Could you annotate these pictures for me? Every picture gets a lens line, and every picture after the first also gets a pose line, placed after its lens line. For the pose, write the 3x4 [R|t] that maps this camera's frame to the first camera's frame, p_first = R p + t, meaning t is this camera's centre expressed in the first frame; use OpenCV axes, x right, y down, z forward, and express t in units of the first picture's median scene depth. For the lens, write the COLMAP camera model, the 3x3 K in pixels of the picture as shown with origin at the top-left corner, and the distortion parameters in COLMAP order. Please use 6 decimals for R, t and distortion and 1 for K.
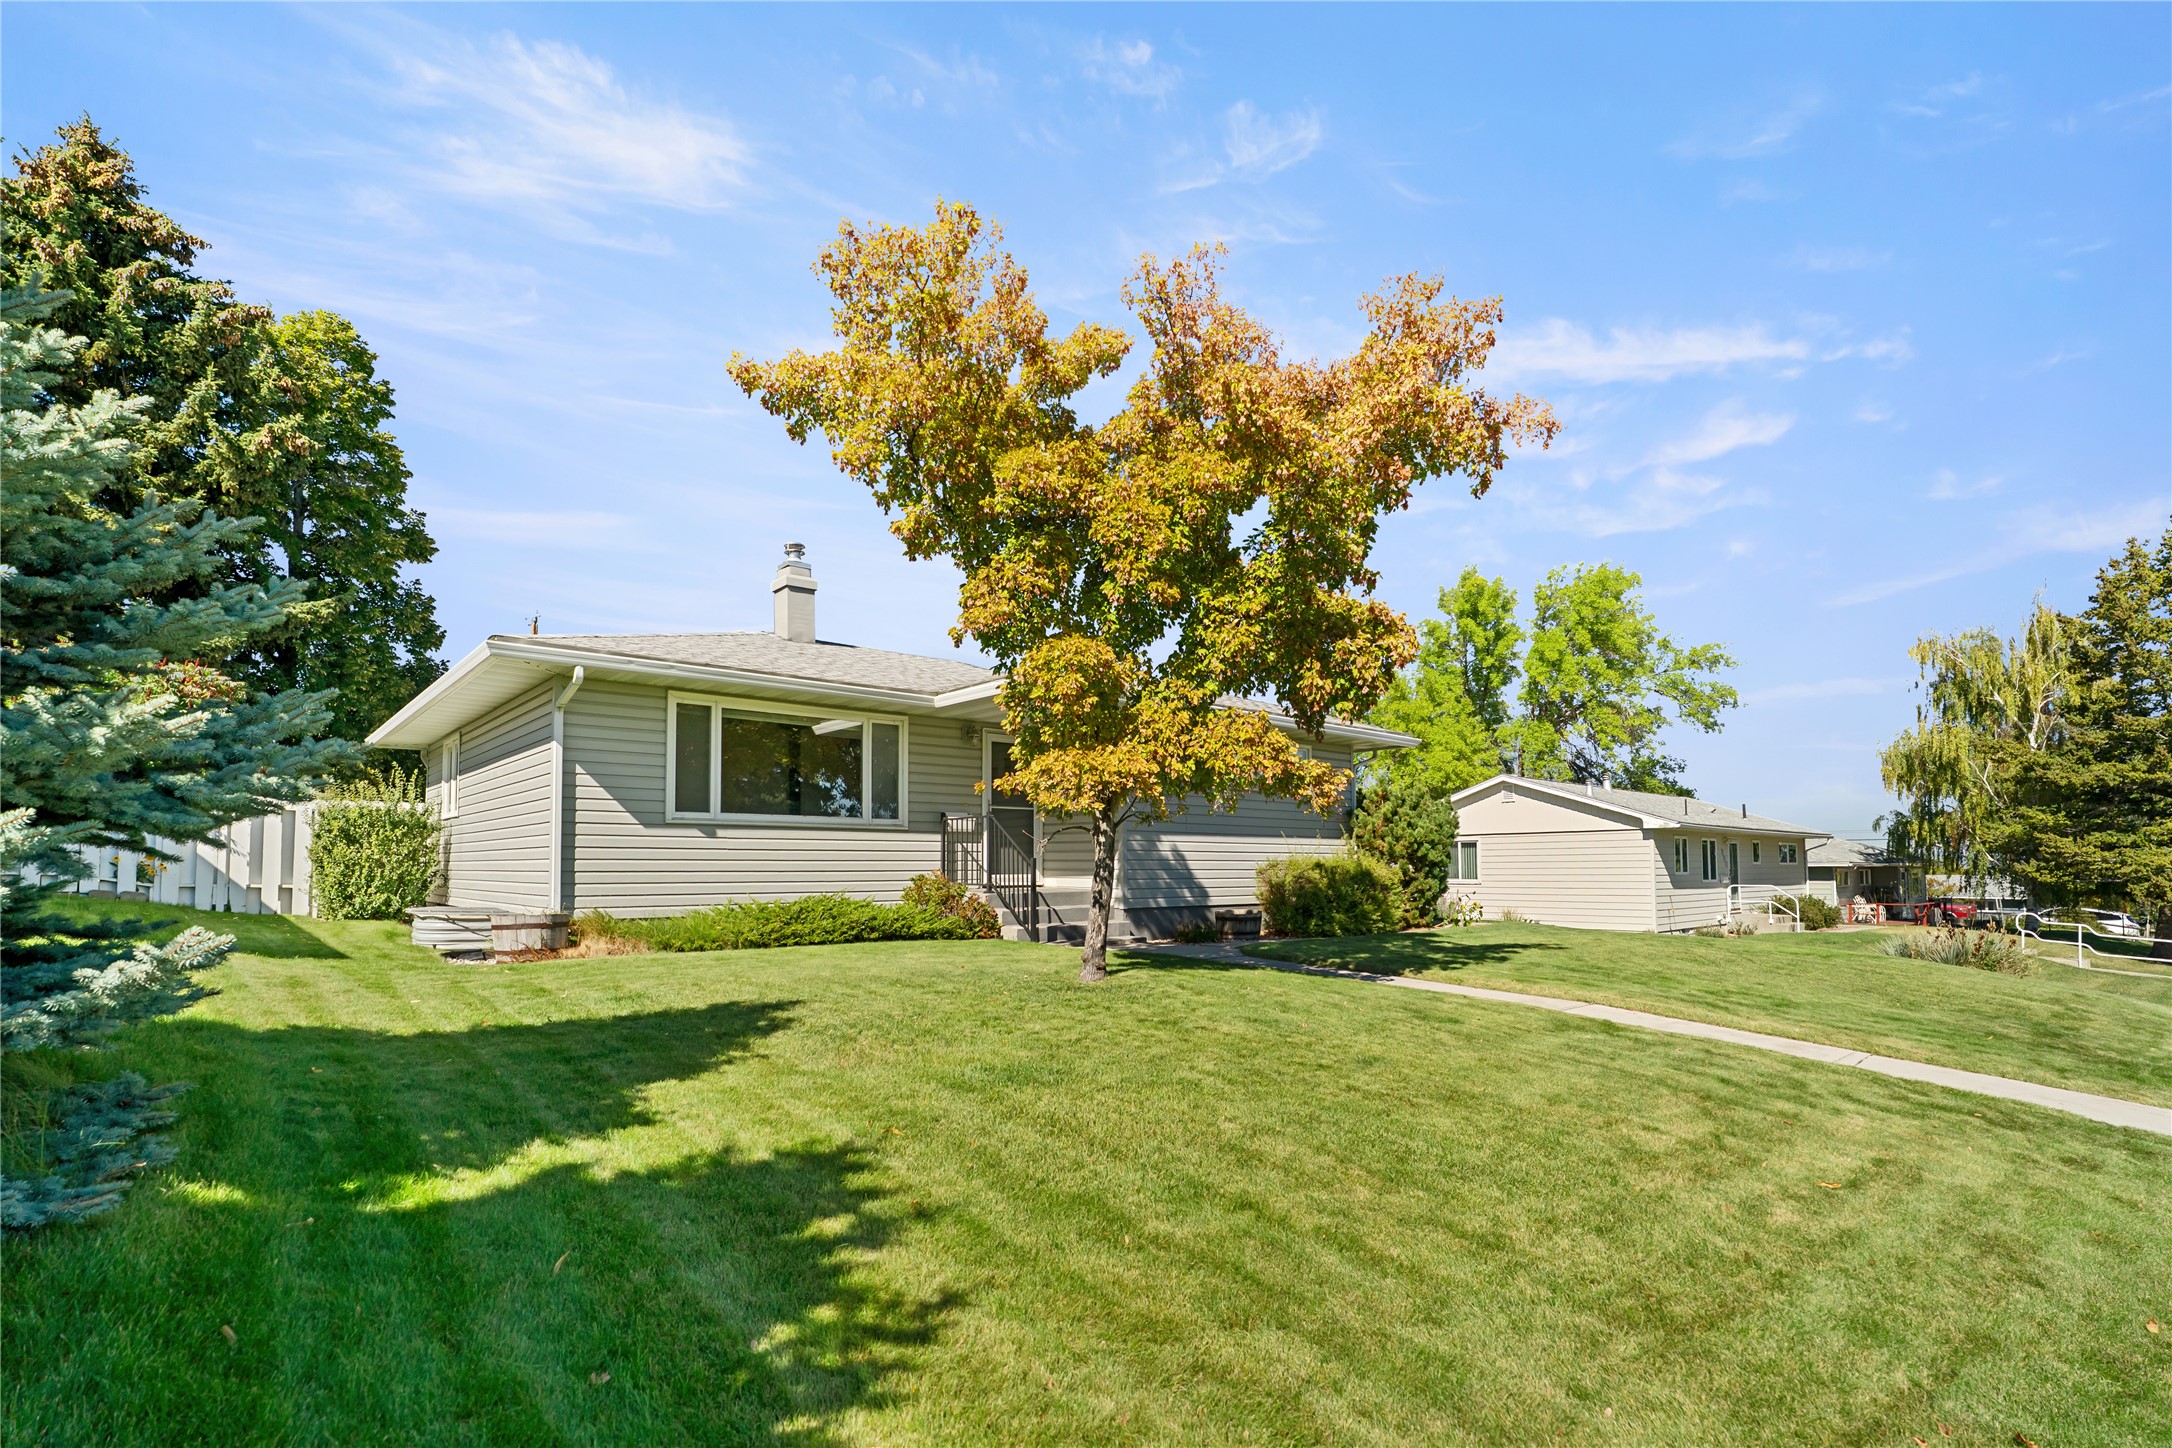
lens RADIAL K [[1001.3, 0, 1076.3], [0, 1001.3, 780.2], [0, 0, 1]] dist [0.001415, 0.000275]
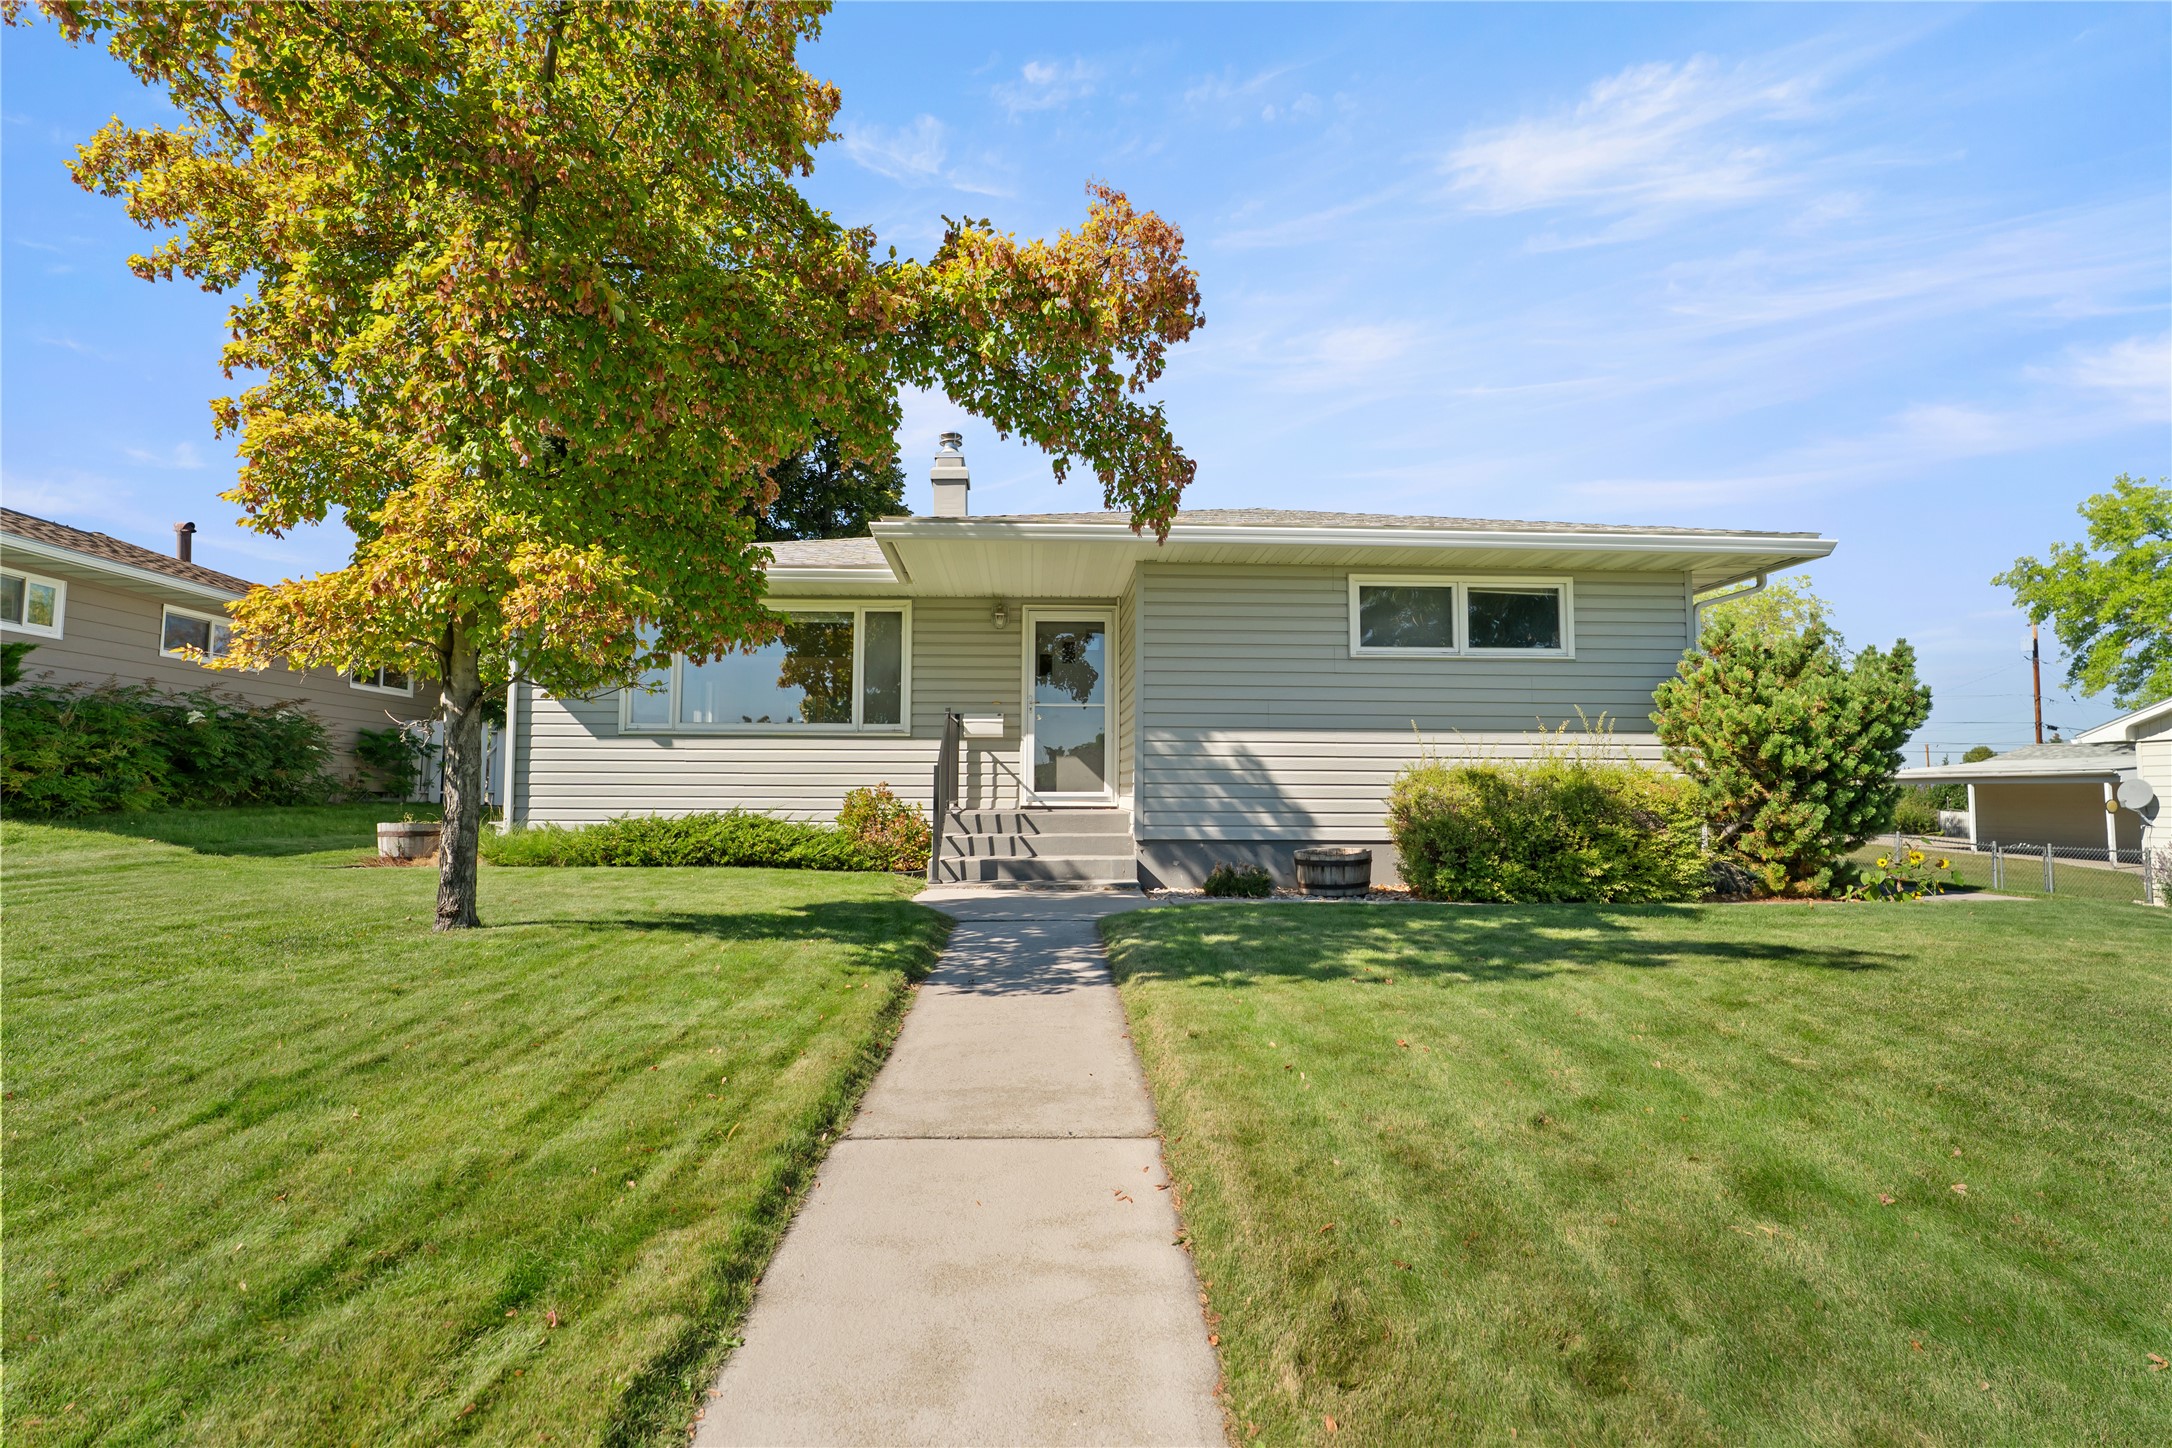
lens RADIAL K [[961.0, 0, 1086.0], [0, 961.0, 724.0], [0, 0, 1]] dist [-0.001108, -0.000218]
pose [[0.784553, -0.042586, -0.618598, 0.416274], [0.050505, 0.998713, -0.004699, 0.048209], [0.618002, -0.027556, 0.785694, 0.441518]]
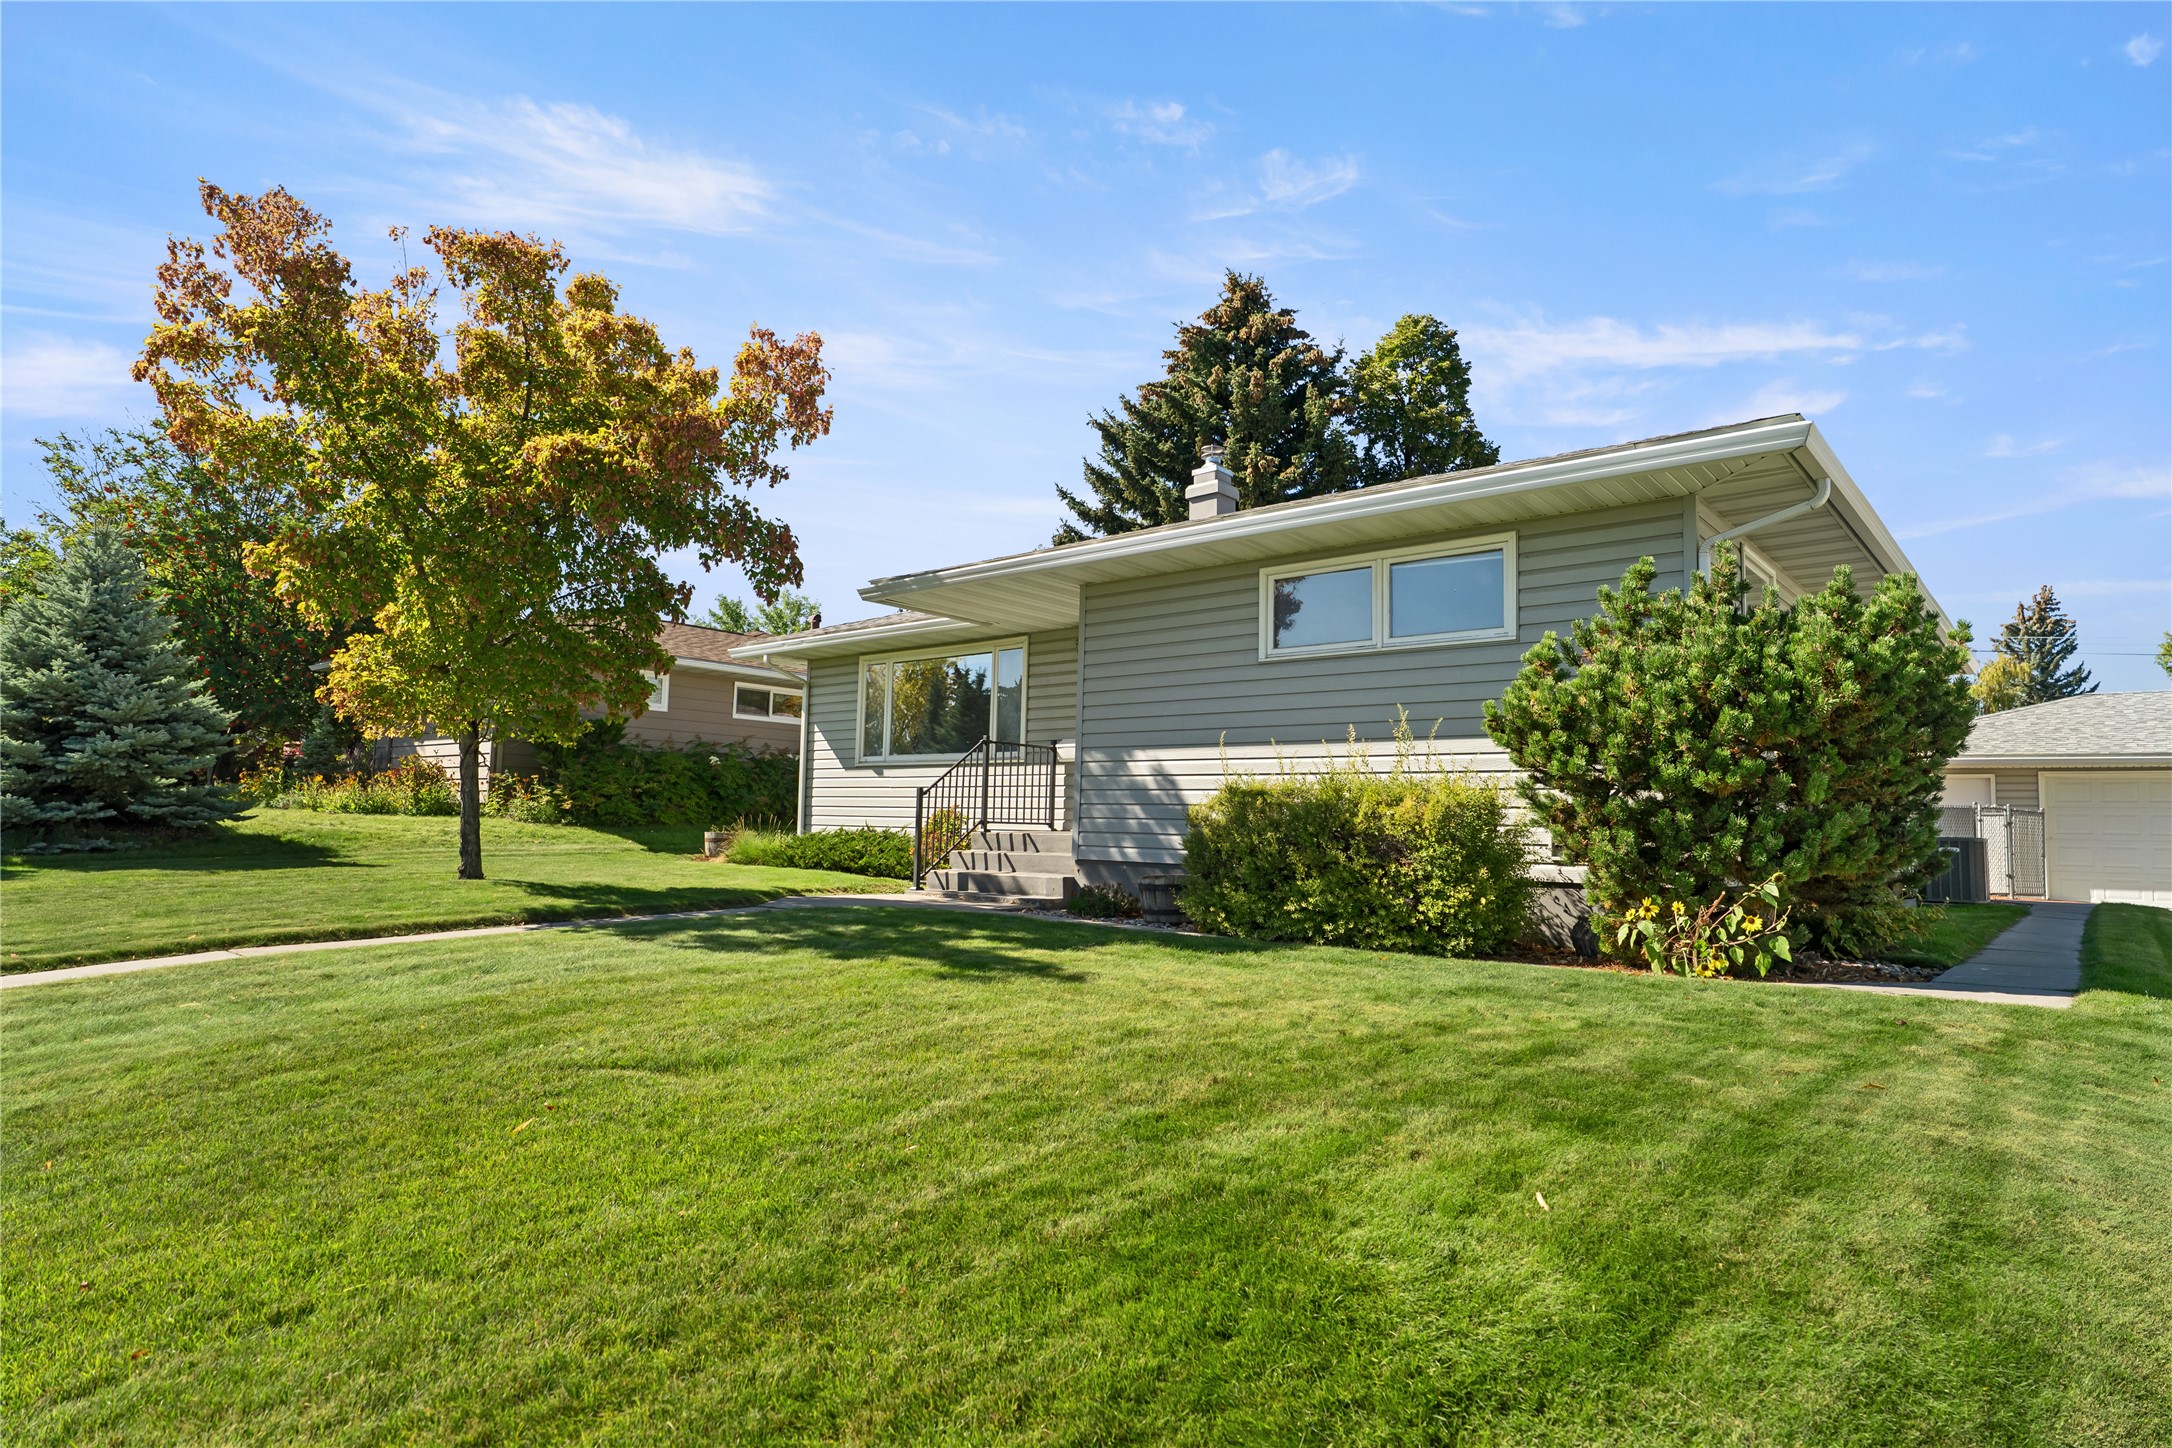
lens RADIAL K [[1178.2, 0, 1086.0], [0, 1178.2, 724.0], [0, 0, 1]] dist [0.001576, 0.000329]
pose [[0.148870, -0.075962, -0.985935, 0.841316], [0.073104, 0.995162, -0.065635, 0.085413], [0.986151, -0.062305, 0.153703, 0.850662]]
